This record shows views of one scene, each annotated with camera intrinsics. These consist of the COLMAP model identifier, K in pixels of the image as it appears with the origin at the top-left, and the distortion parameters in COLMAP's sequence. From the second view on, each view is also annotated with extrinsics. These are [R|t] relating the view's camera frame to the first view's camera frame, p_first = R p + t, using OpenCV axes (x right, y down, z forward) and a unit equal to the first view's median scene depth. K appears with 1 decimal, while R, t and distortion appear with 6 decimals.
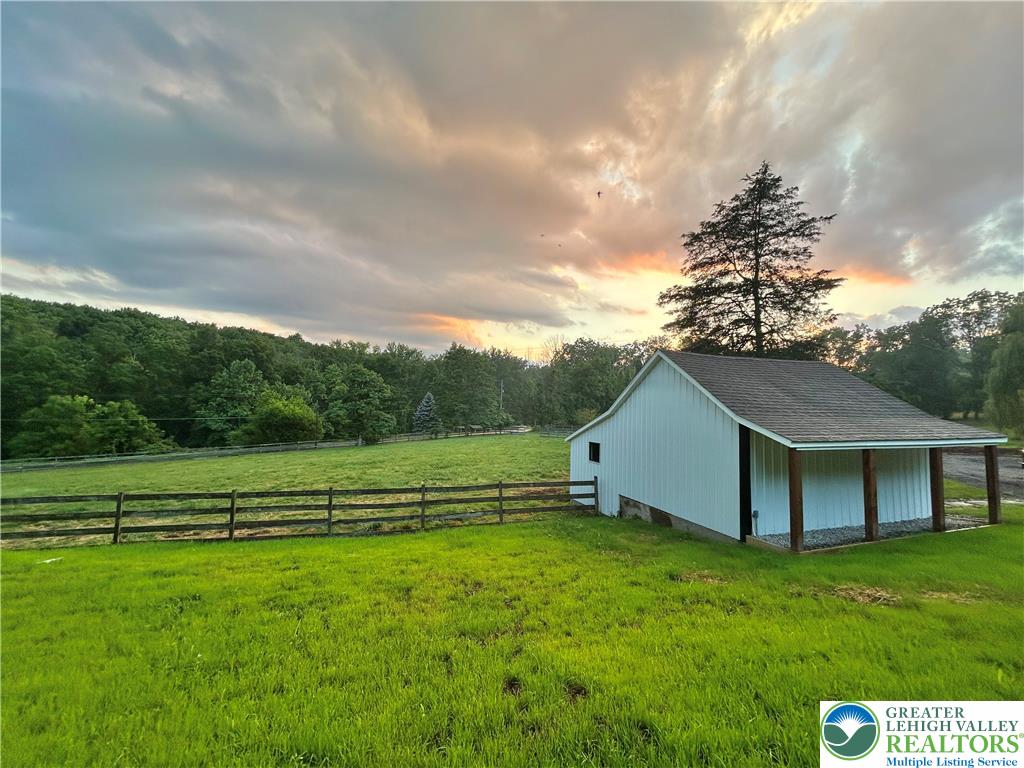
lens RADIAL K [[409.9, 0, 513.7], [0, 409.9, 380.5], [0, 0, 1]] dist [0.002540, -0.000190]
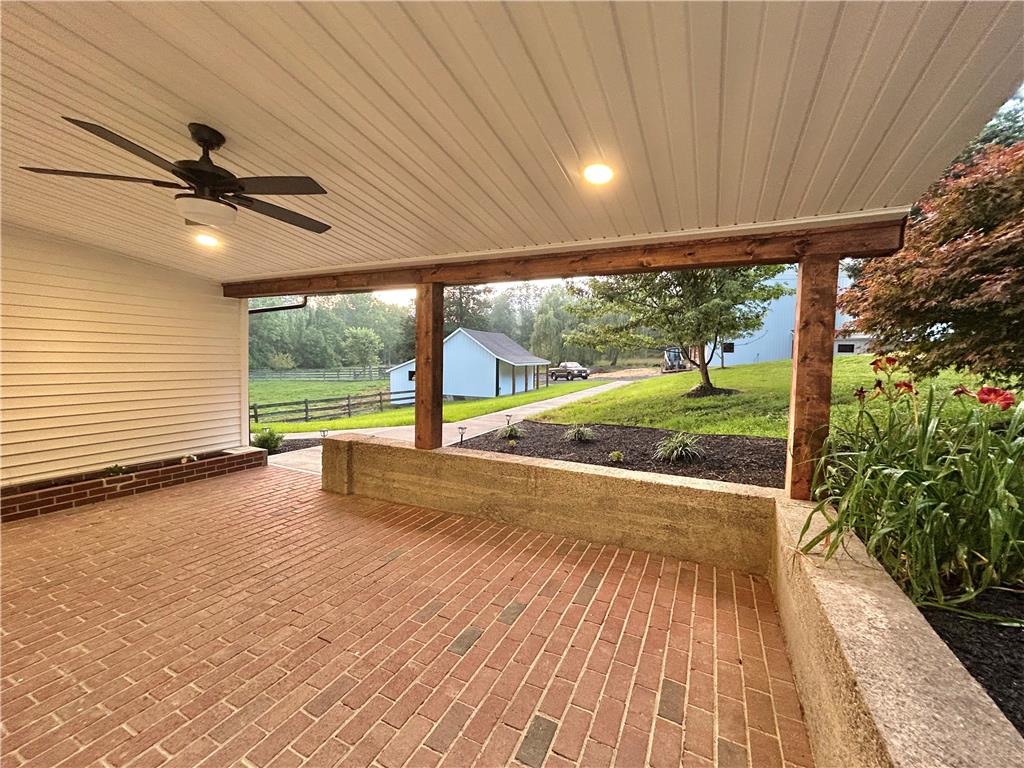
lens RADIAL K [[409.9, 0, 515.0], [0, 409.9, 384.4], [0, 0, 1]] dist [0.002540, -0.000190]
pose [[0.664838, -0.056362, 0.744858, -0.626099], [-0.053030, 0.991072, 0.122326, -0.030368], [-0.745103, -0.120827, 0.655913, -0.418522]]
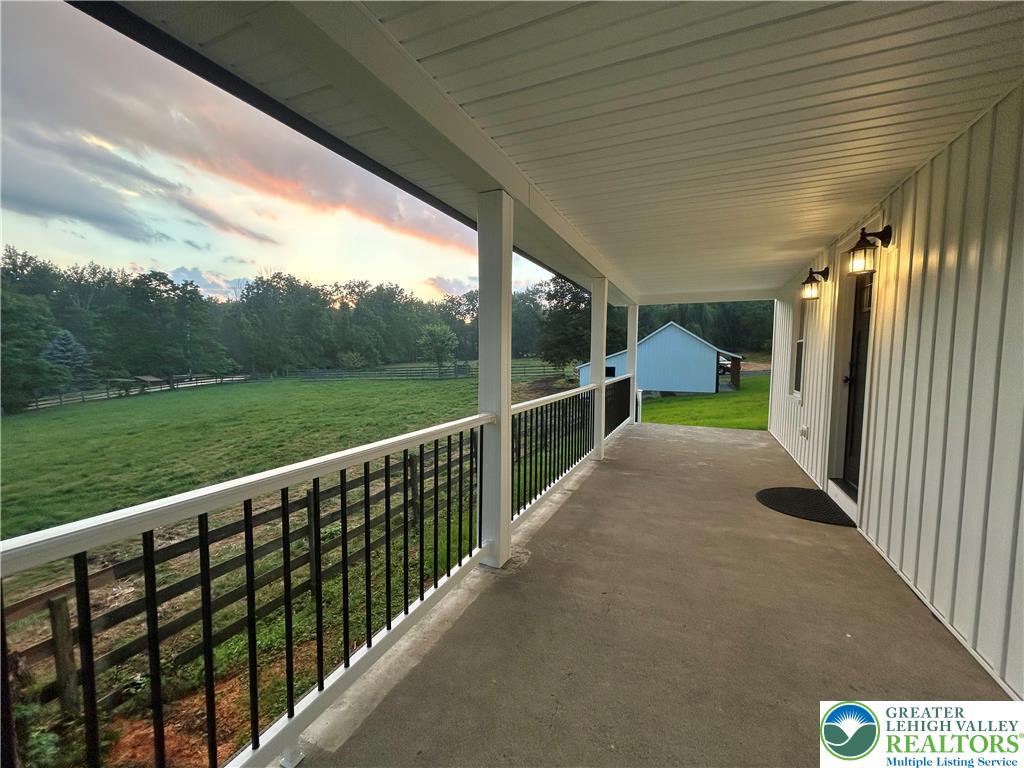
lens RADIAL K [[409.9, 0, 514.2], [0, 409.9, 386.2], [0, 0, 1]] dist [0.002540, -0.000190]
pose [[0.647346, -0.076453, 0.758352, -1.029509], [-0.039909, 0.990192, 0.133893, 0.004463], [-0.761151, -0.116940, 0.637946, 0.087768]]
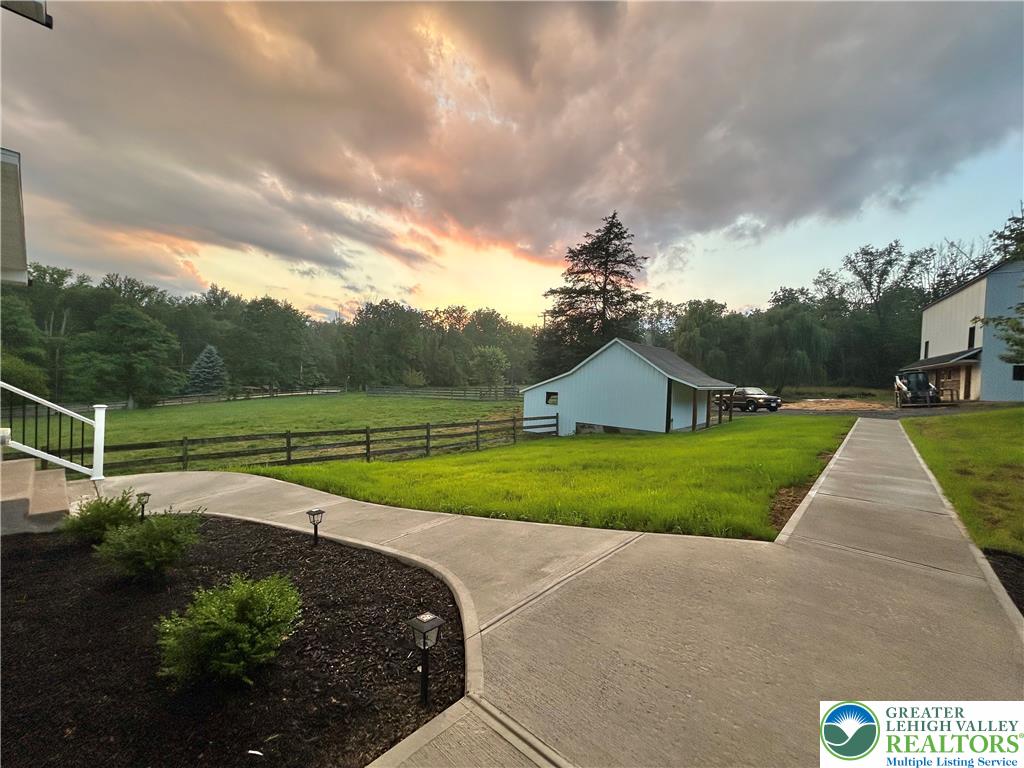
lens RADIAL K [[409.9, 0, 514.2], [0, 409.9, 386.5], [0, 0, 1]] dist [0.002540, -0.000190]
pose [[0.848731, 0.004480, 0.528806, -0.508795], [-0.060101, 0.994302, 0.088038, 0.002337], [-0.525398, -0.106503, 0.844164, -0.155307]]
